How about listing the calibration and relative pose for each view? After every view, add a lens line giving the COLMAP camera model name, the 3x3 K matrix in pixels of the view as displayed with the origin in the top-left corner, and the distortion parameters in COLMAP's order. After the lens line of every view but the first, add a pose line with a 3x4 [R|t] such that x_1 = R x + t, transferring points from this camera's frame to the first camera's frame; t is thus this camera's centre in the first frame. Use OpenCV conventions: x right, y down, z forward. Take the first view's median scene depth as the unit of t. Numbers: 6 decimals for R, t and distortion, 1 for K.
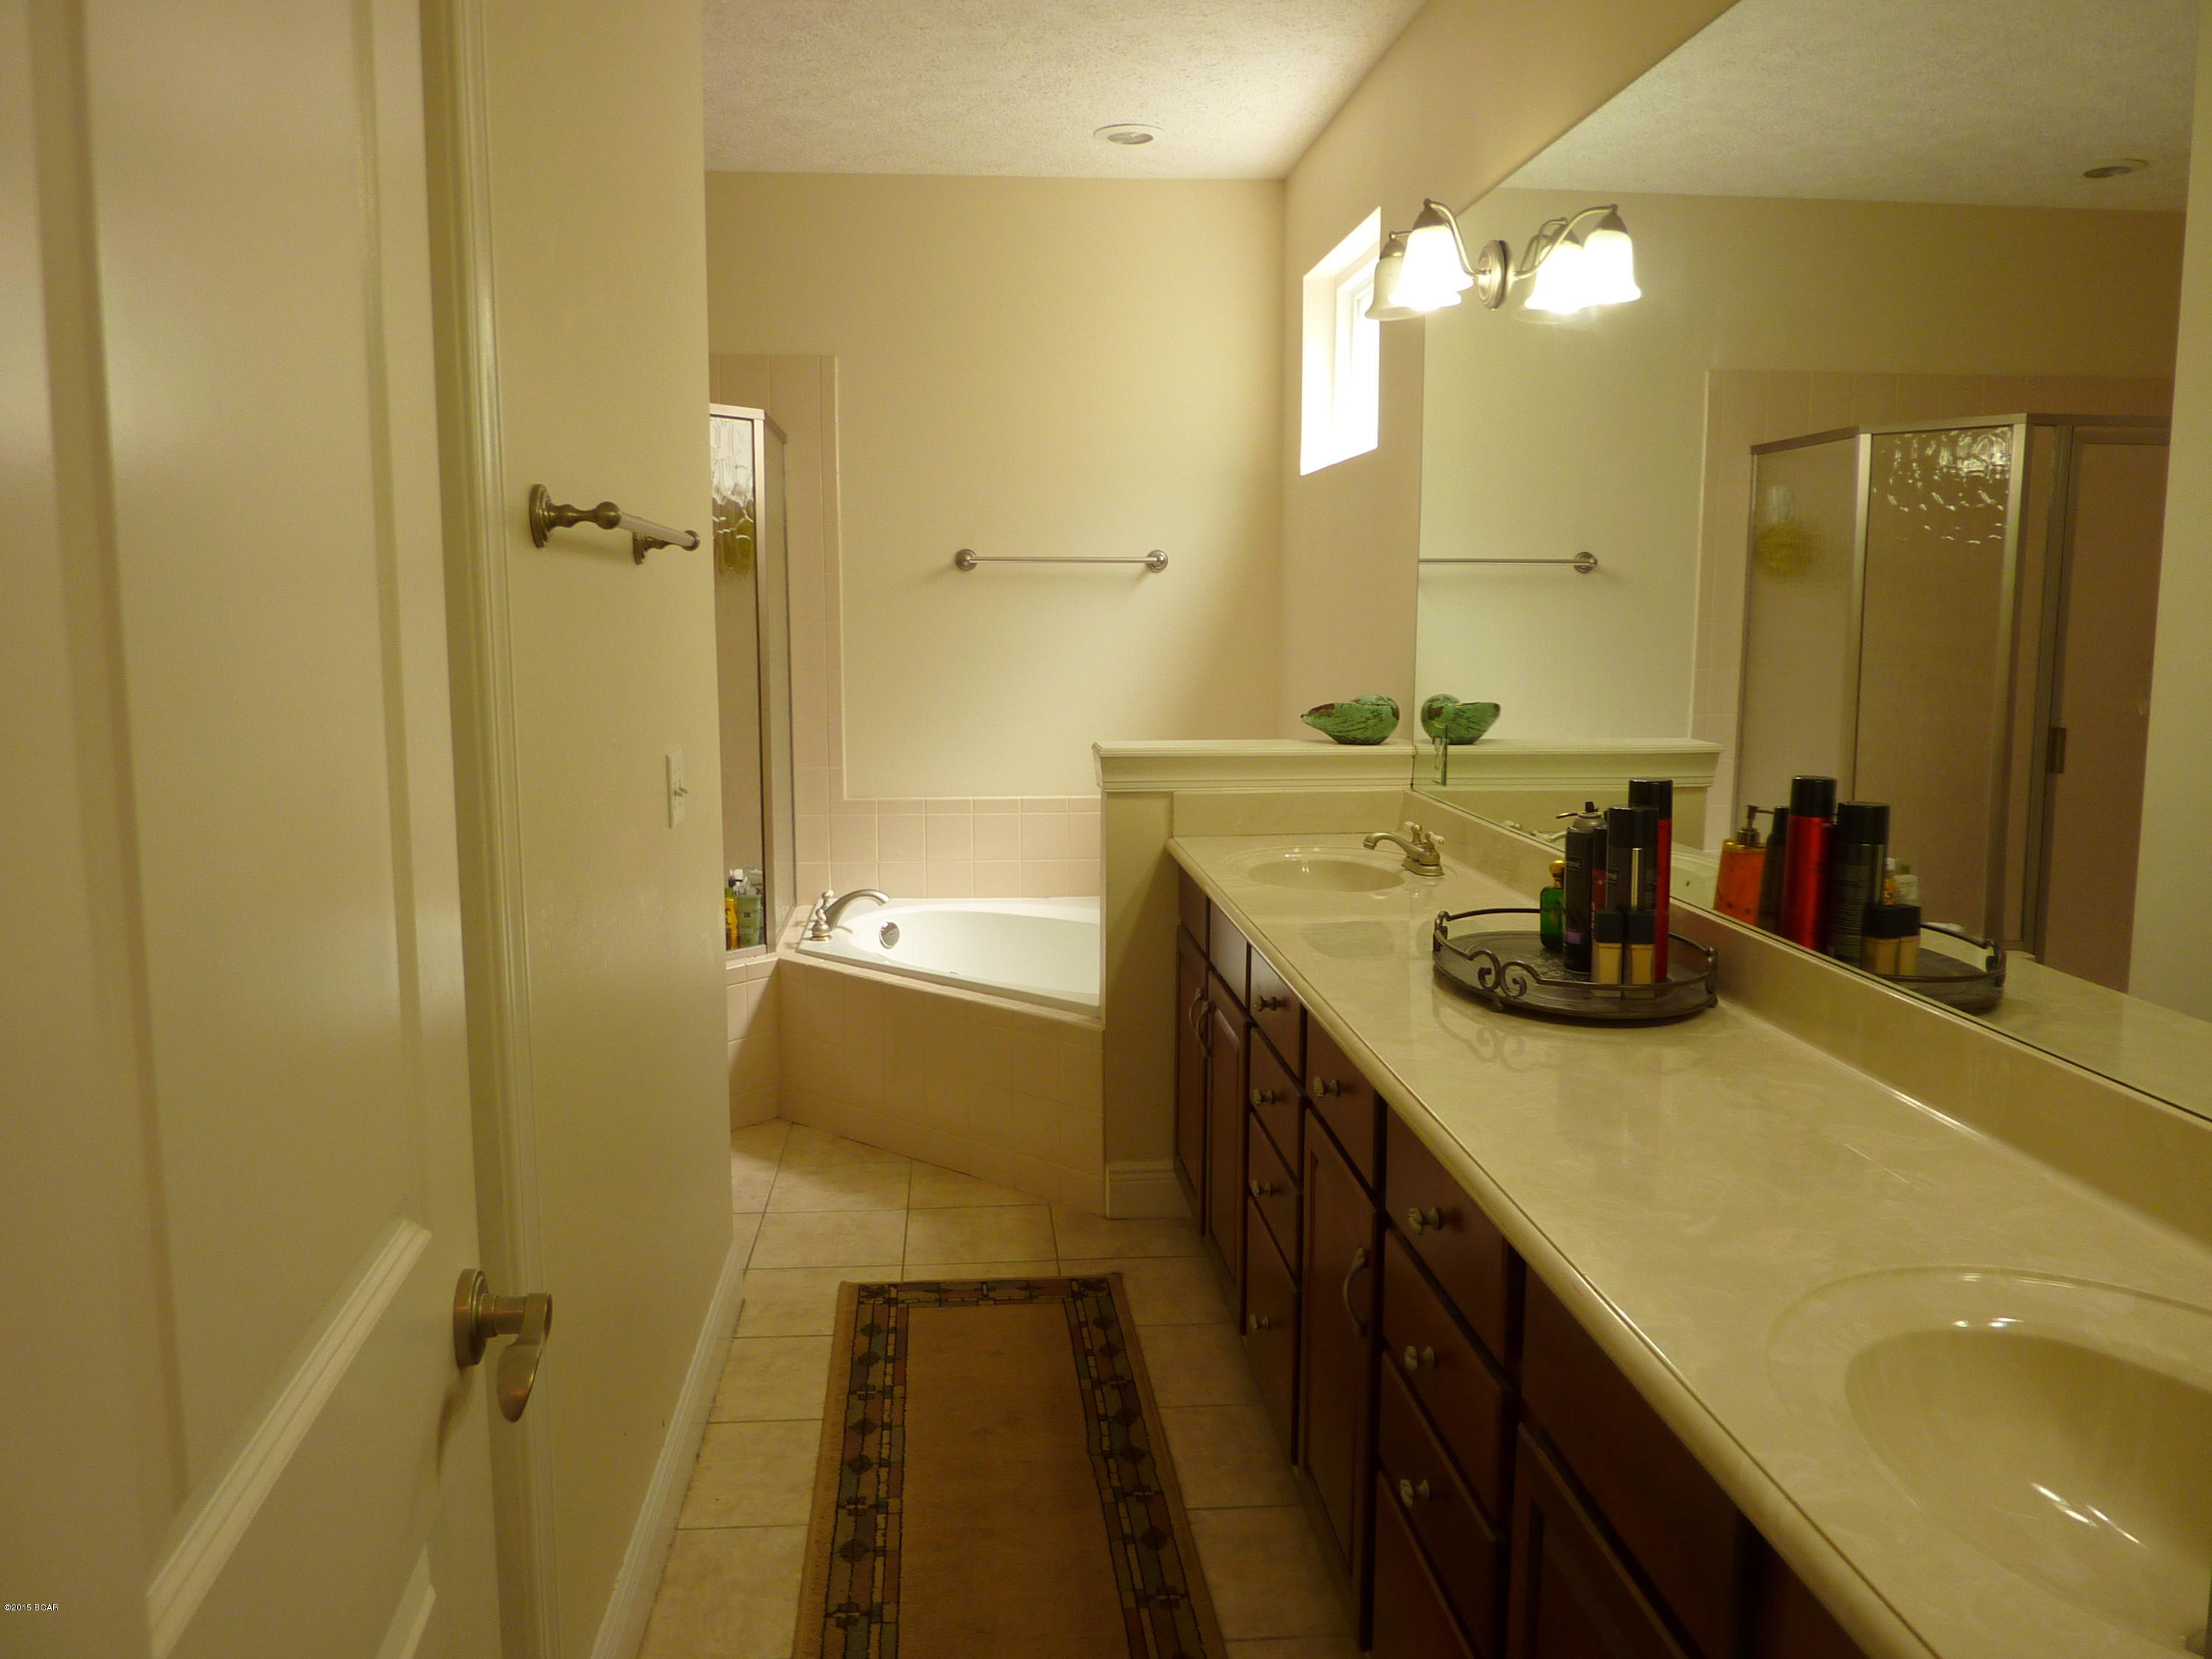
lens RADIAL K [[1605.6, 0, 1103.8], [0, 1605.6, 792.8], [0, 0, 1]] dist [-0.000196, 0.000423]
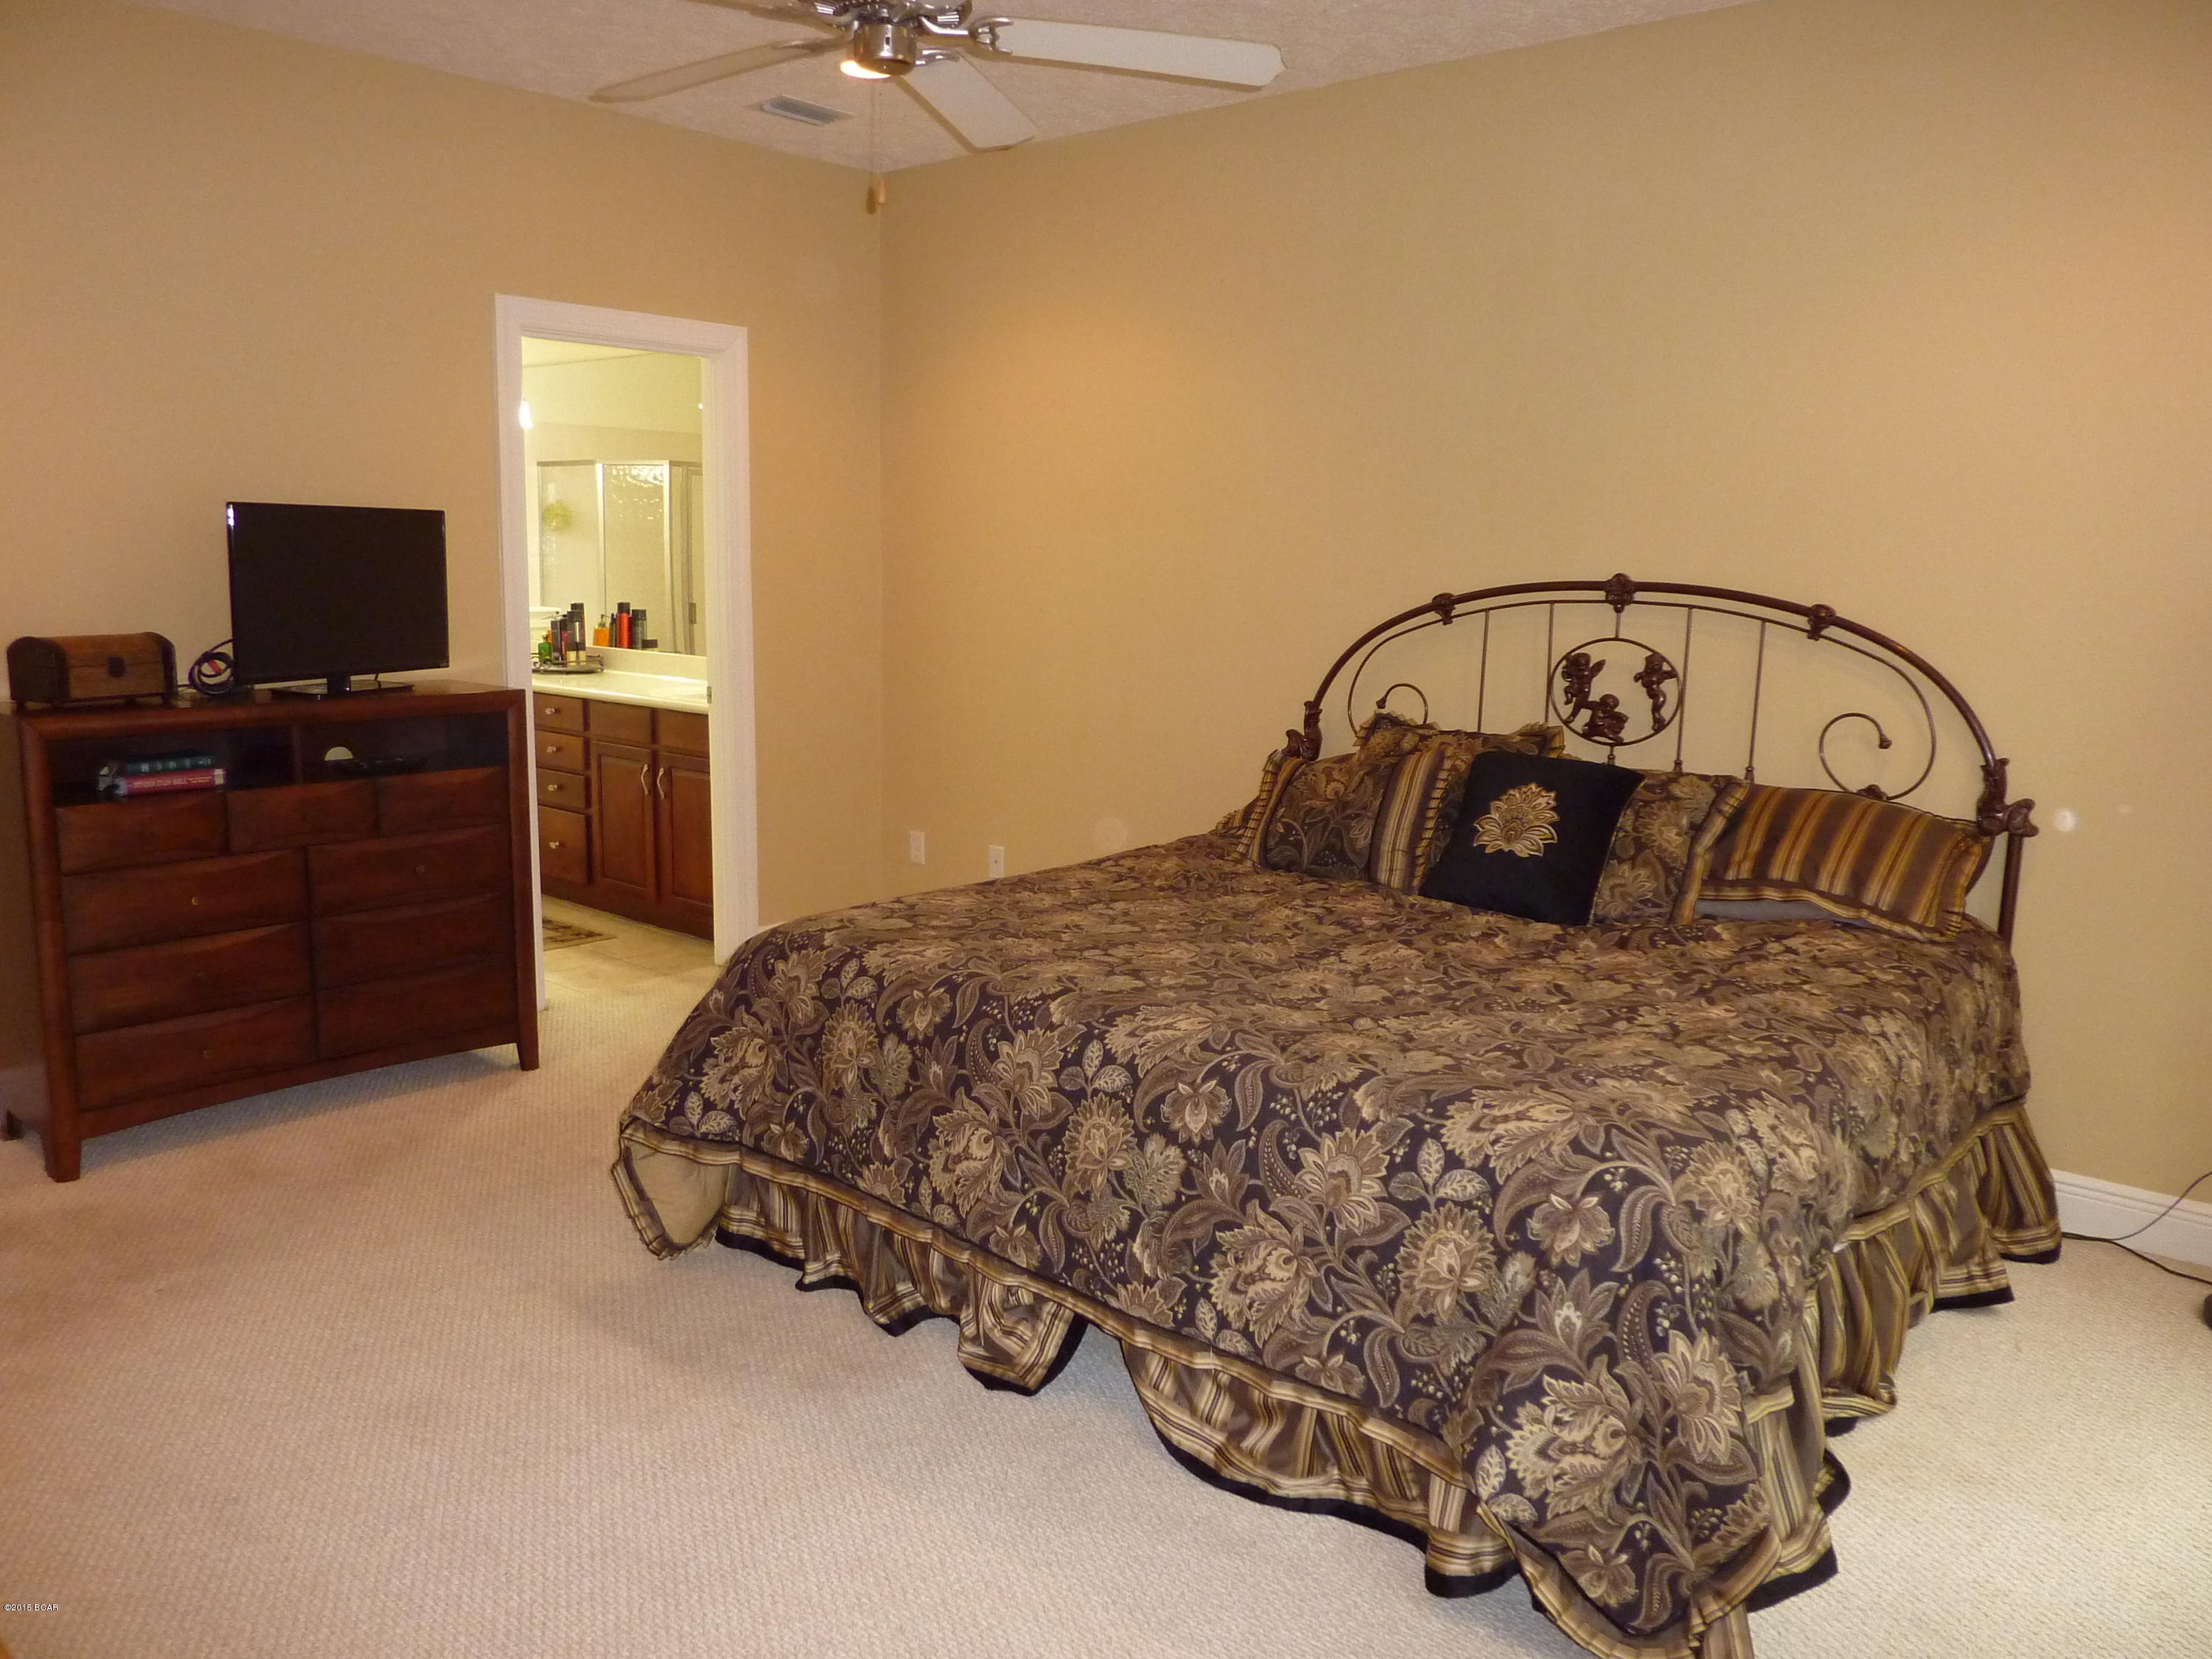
lens RADIAL K [[1605.6, 0, 1103.8], [0, 1605.6, 792.8], [0, 0, 1]] dist [-0.000196, 0.000423]
pose [[0.710624, -0.088070, 0.698038, -1.142705], [0.062064, 0.996114, 0.062494, 0.227610], [-0.700829, -0.001086, 0.713328, -1.953604]]
